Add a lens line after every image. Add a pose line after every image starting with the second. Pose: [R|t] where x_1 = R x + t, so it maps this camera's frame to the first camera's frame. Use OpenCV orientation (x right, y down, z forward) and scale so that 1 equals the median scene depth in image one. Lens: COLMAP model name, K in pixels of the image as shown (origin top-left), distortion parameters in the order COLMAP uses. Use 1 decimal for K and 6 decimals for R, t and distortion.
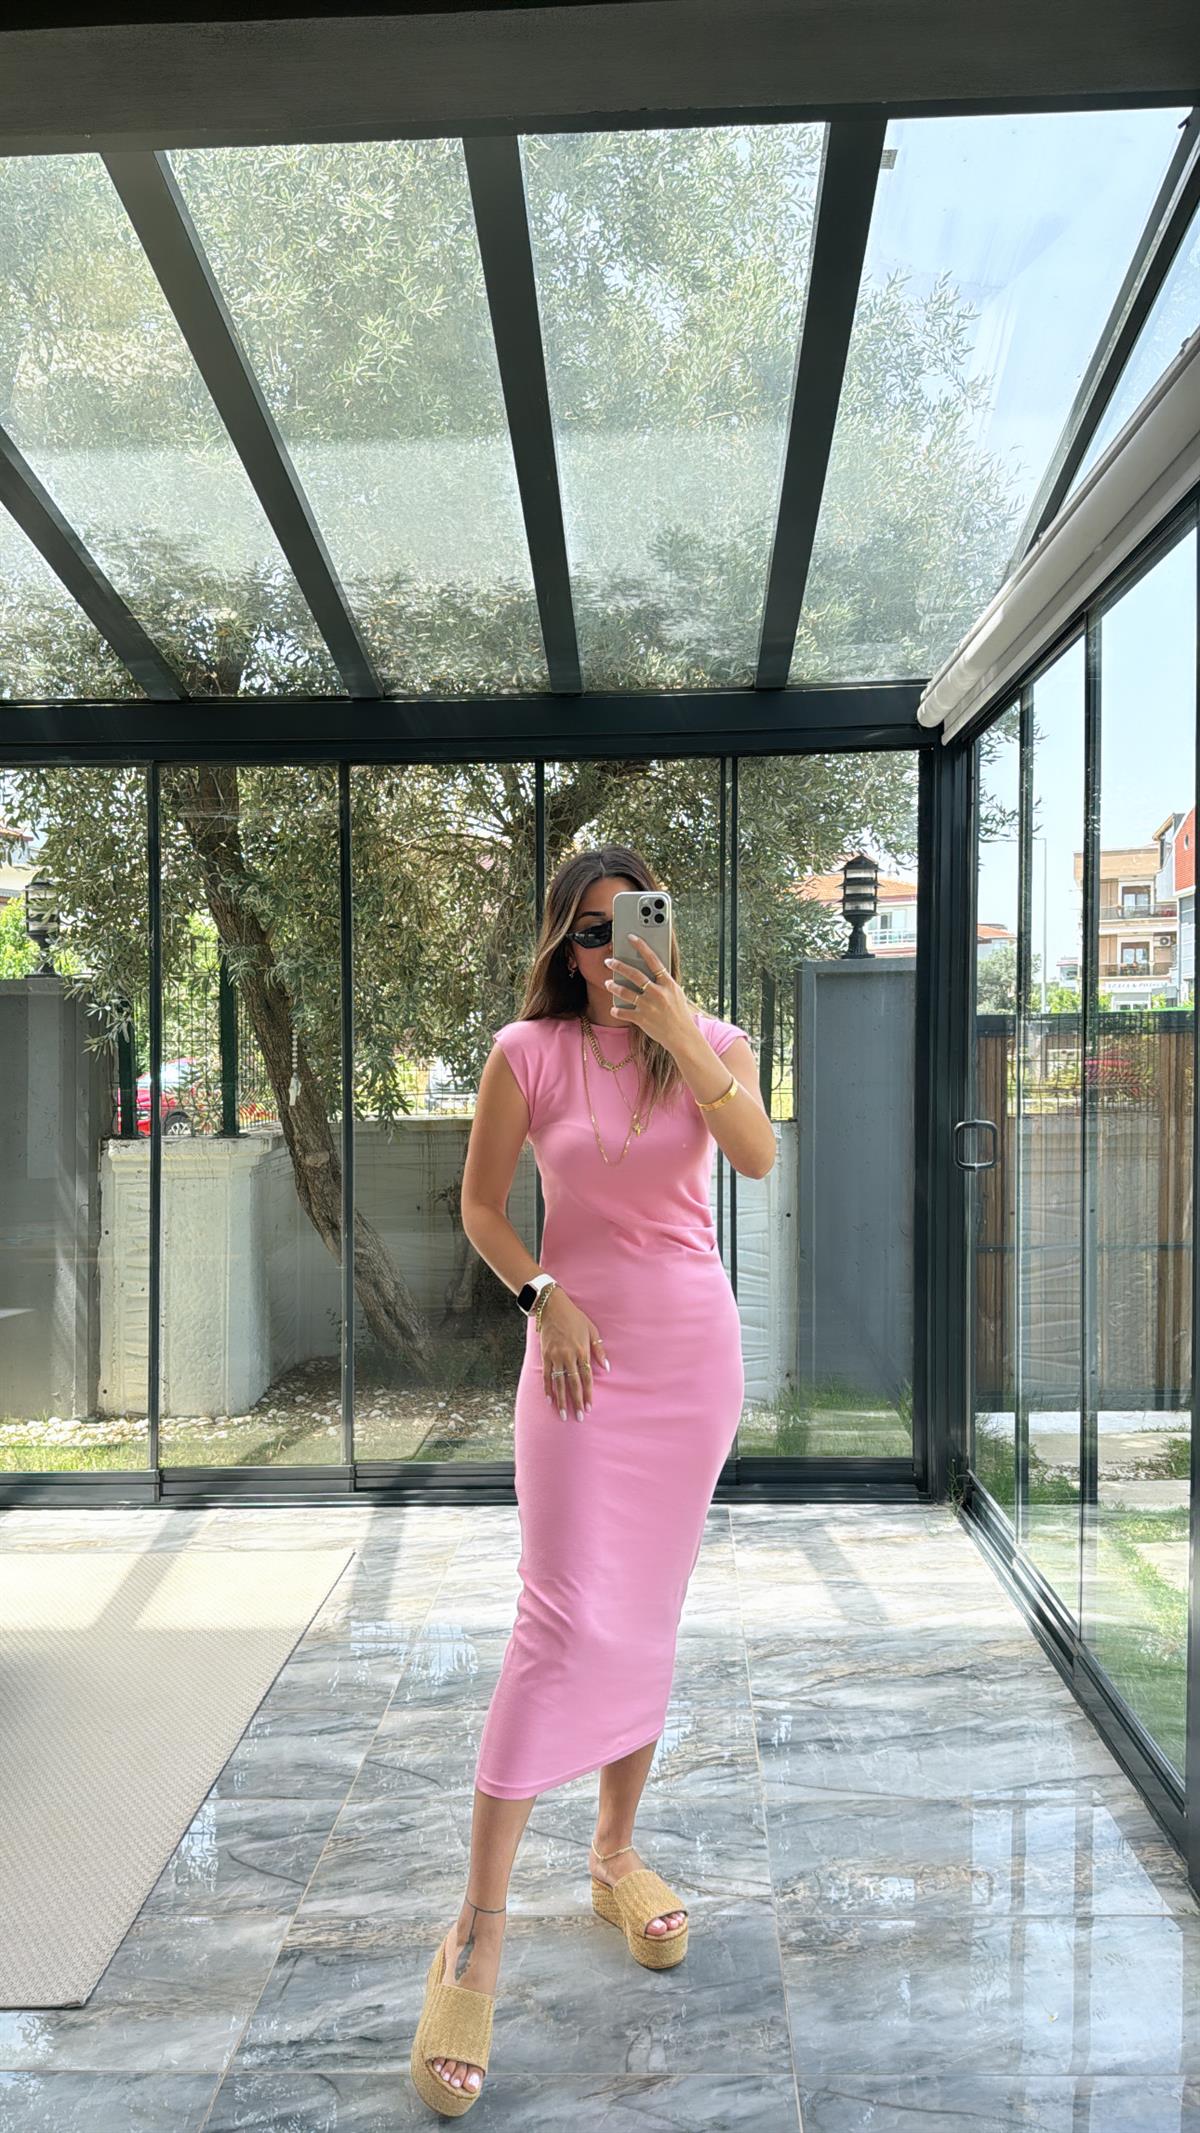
lens RADIAL K [[1767.5, 0, 615.4], [0, 1767.5, 1059.7], [0, 0, 1]] dist [0.012976, -0.072960]
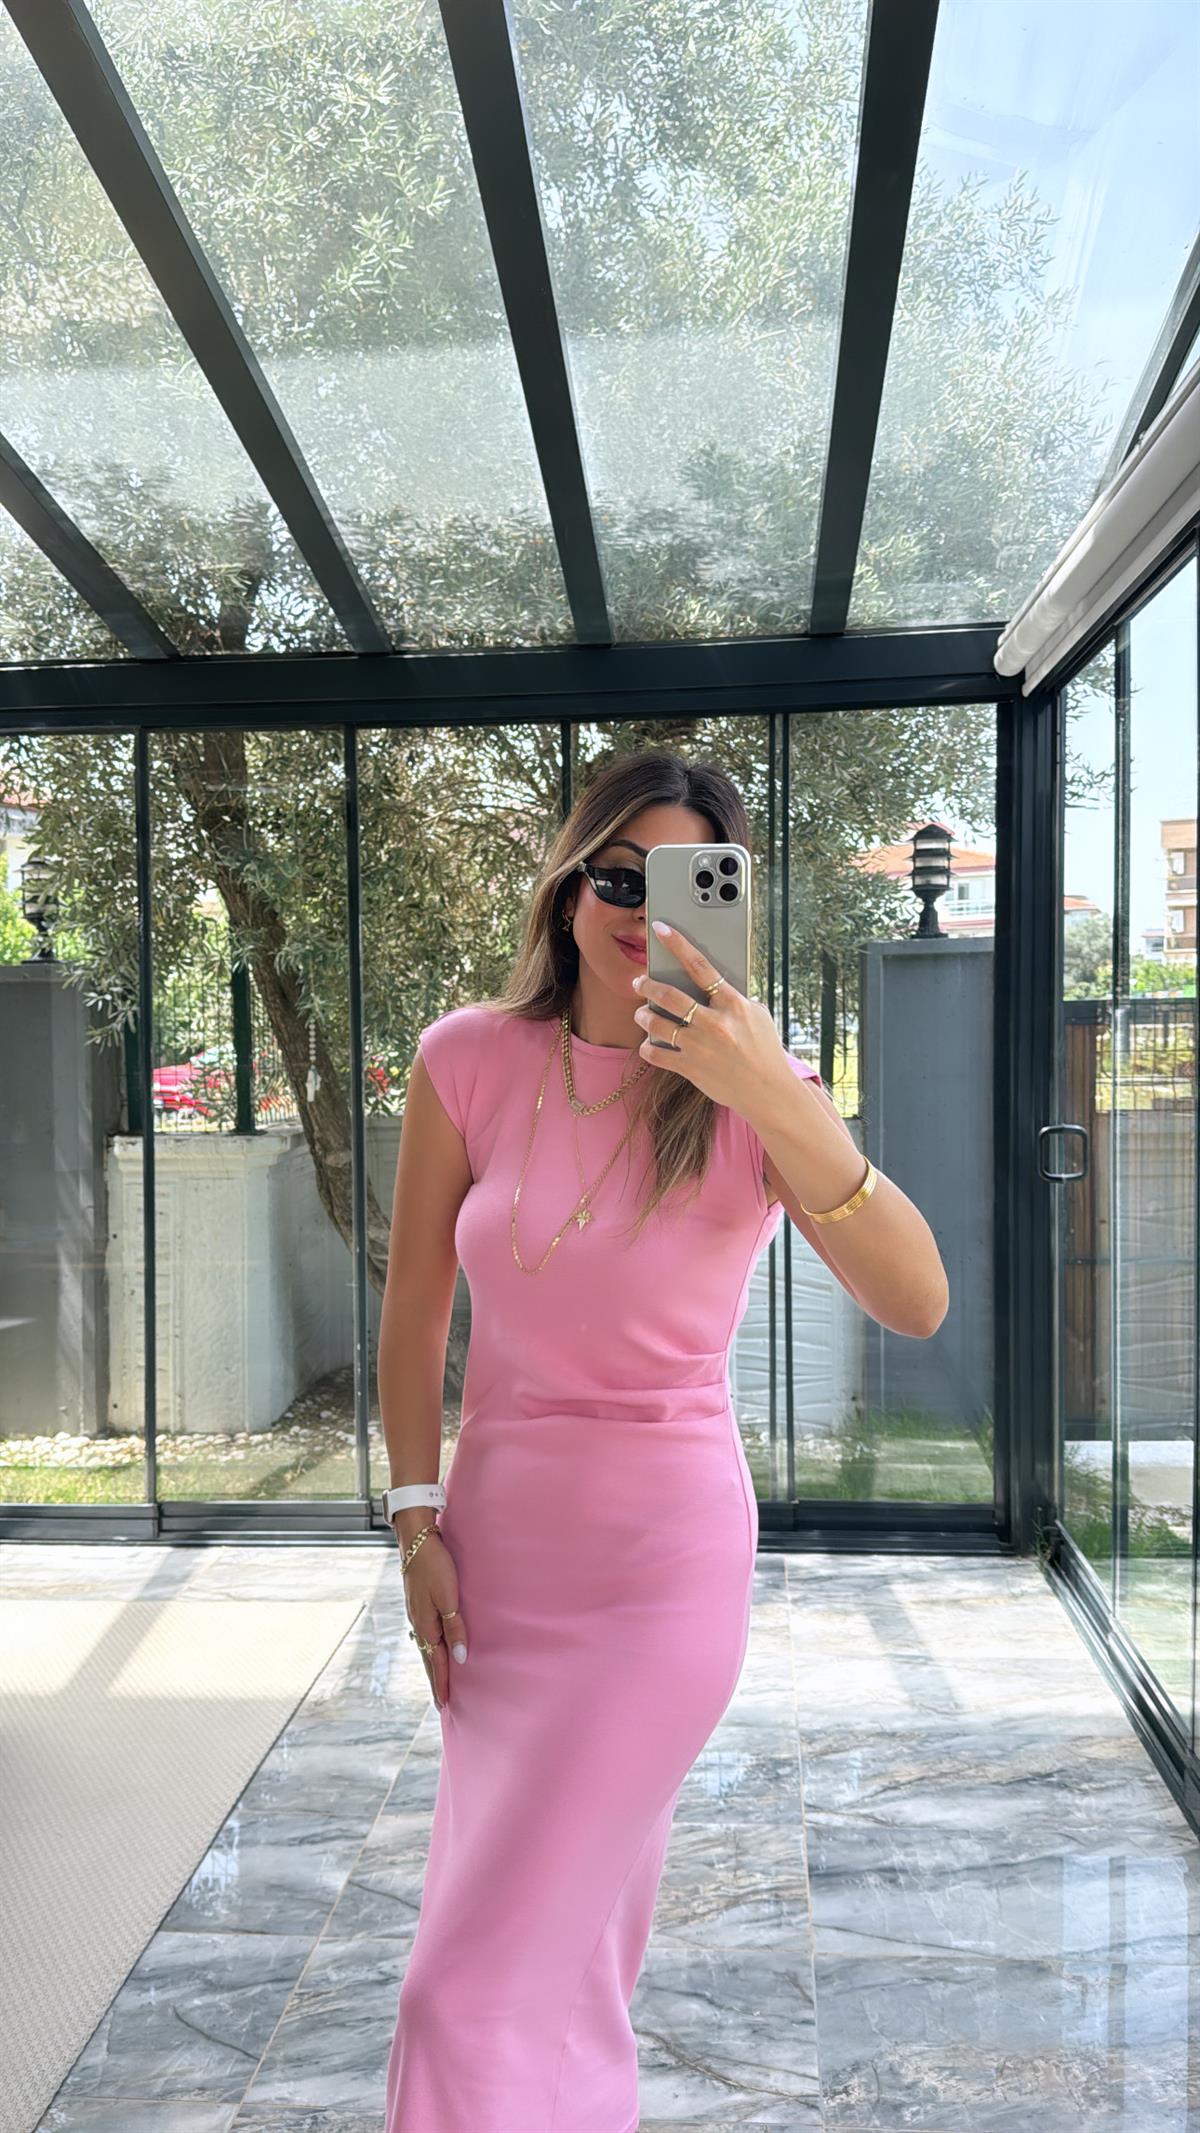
lens RADIAL K [[1767.5, 0, 580.4], [0, 1767.5, 1054.8], [0, 0, 1]] dist [0.012976, -0.072960]
pose [[0.998205, -0.005165, -0.059666, 0.018271], [0.005903, 0.999908, 0.012198, -0.011455], [0.059597, -0.012528, 0.998144, 0.114820]]
